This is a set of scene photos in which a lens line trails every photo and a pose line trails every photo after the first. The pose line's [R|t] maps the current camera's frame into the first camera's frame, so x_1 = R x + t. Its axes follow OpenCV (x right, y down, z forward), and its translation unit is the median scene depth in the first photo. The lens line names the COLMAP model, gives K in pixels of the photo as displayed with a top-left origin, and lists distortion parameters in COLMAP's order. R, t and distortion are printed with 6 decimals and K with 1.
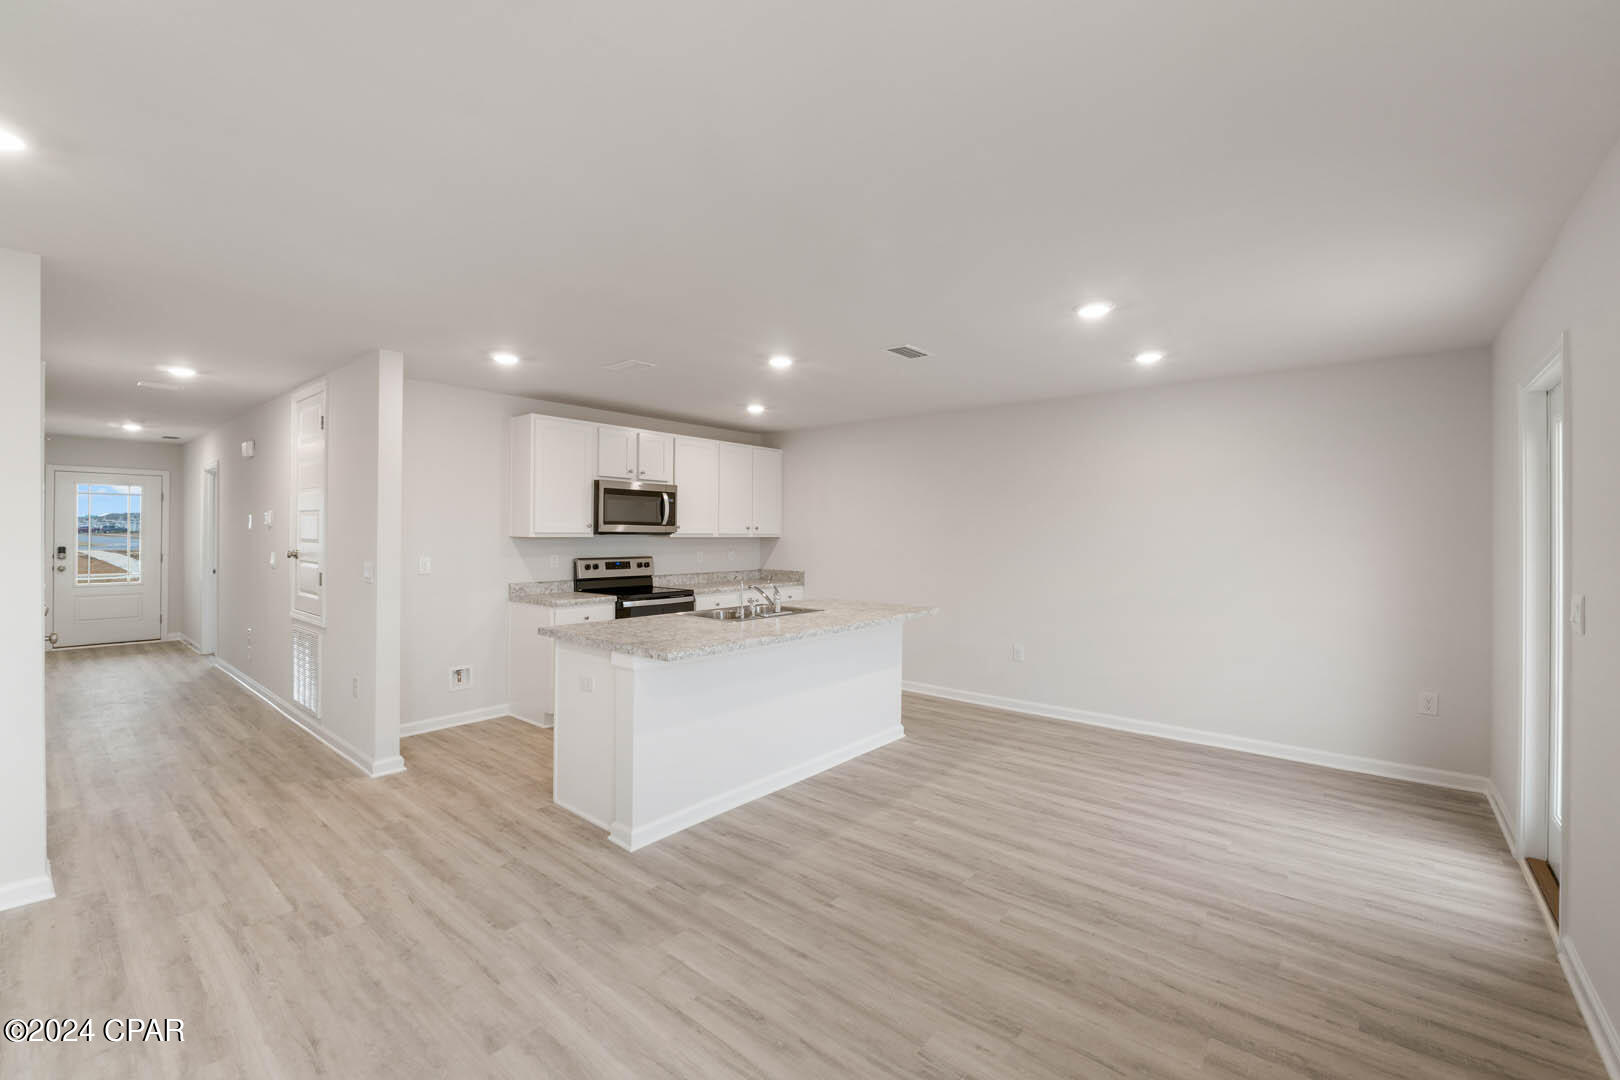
lens RADIAL K [[690.1, 0, 802.9], [0, 690.1, 513.9], [0, 0, 1]] dist [-0.009768, 0.000006]
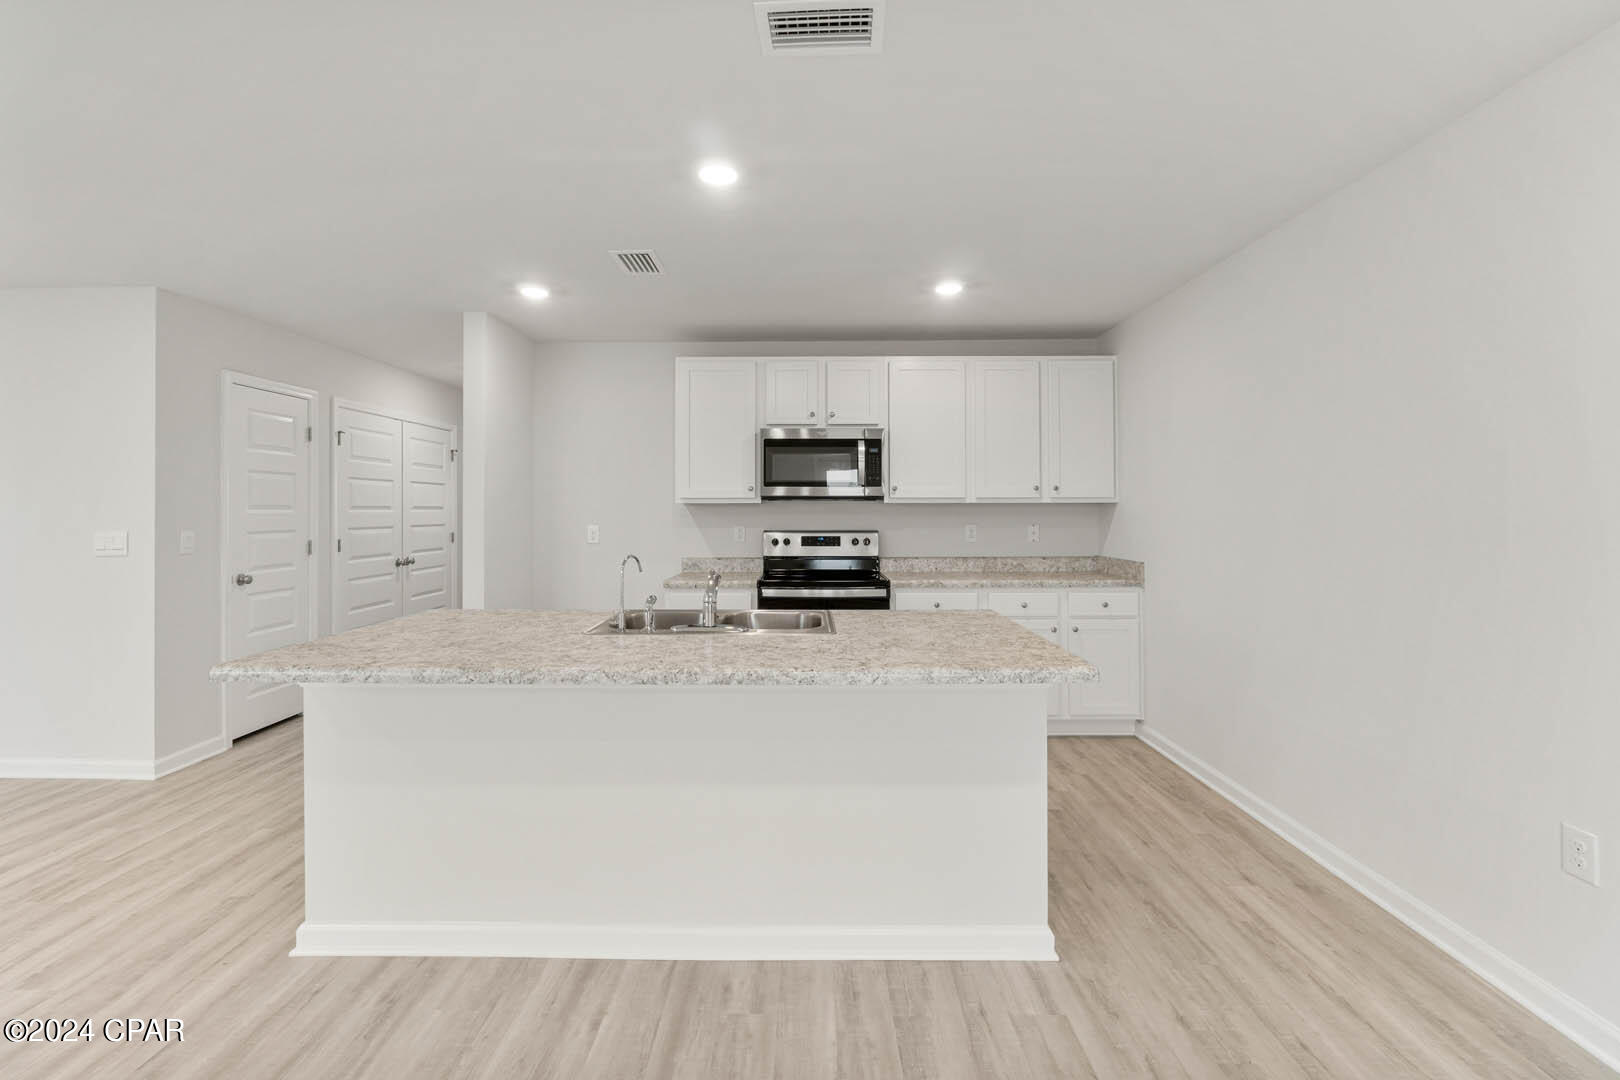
lens RADIAL K [[690.1, 0, 802.9], [0, 690.1, 513.9], [0, 0, 1]] dist [-0.009768, 0.000006]
pose [[0.632271, -0.001703, -0.774746, 0.319055], [0.028572, 0.999369, 0.021122, 0.029107], [0.774220, -0.035491, 0.631920, 0.523937]]
